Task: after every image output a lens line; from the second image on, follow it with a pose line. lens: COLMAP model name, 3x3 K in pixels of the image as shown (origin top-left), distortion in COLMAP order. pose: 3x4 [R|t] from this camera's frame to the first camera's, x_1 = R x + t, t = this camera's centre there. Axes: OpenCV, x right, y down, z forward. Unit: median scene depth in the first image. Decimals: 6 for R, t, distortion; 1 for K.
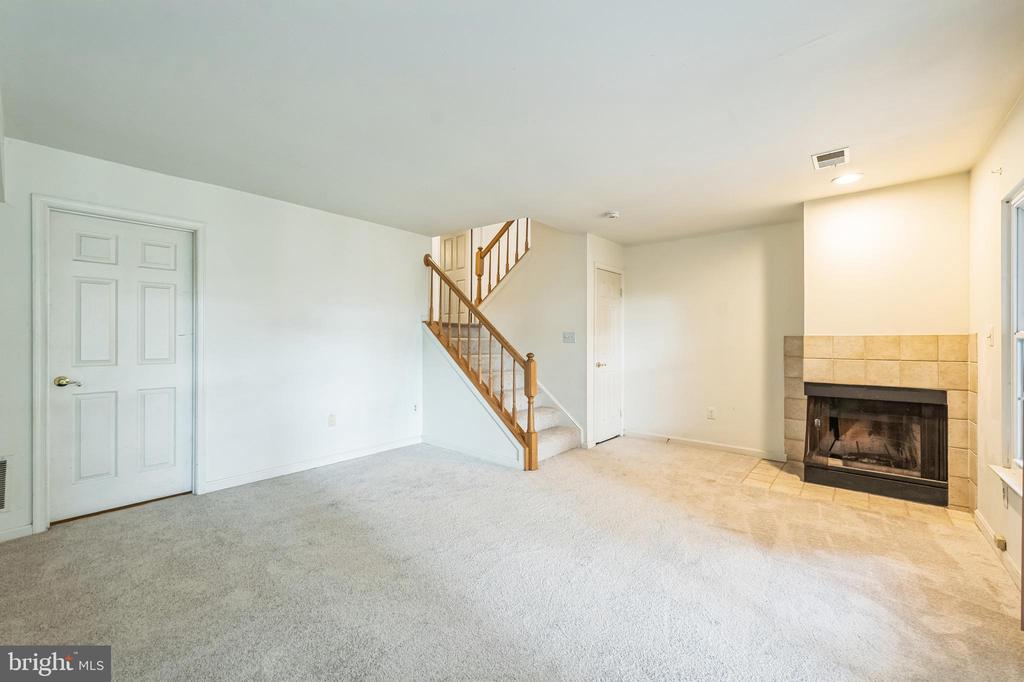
lens RADIAL K [[406.2, 0, 518.9], [0, 406.2, 338.8], [0, 0, 1]] dist [-0.000552, -0.000173]
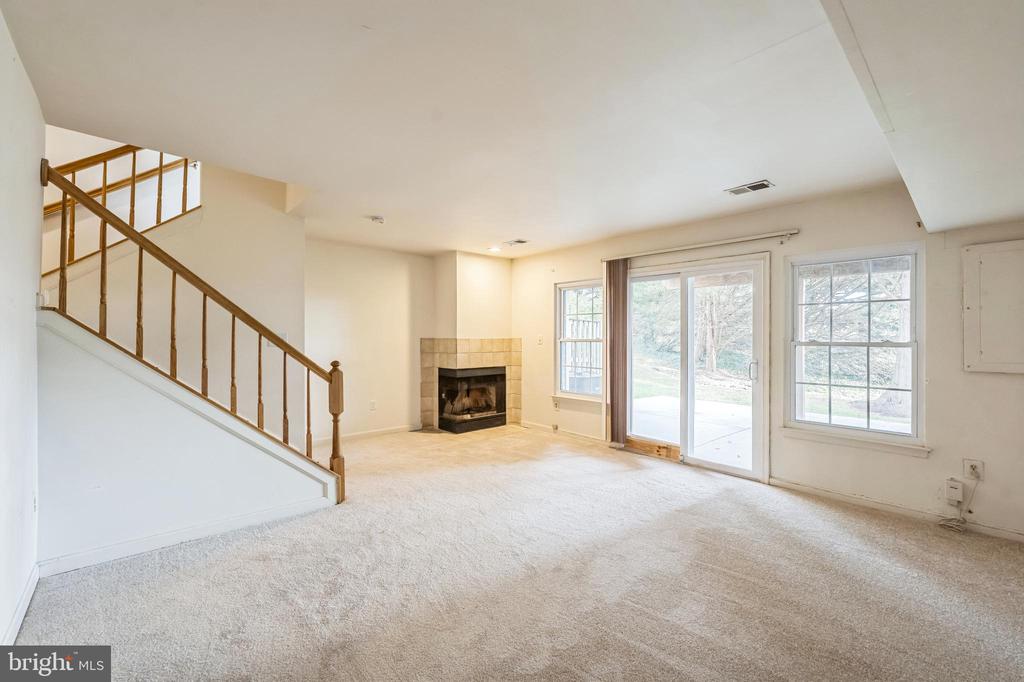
lens RADIAL K [[417.9, 0, 512.0], [0, 417.9, 341.0], [0, 0, 1]] dist [-0.000693, -0.000178]
pose [[0.151793, -0.012845, 0.988329, -0.822533], [-0.007585, 0.999871, 0.014160, -0.022631], [-0.988383, -0.009646, 0.151676, 0.562841]]
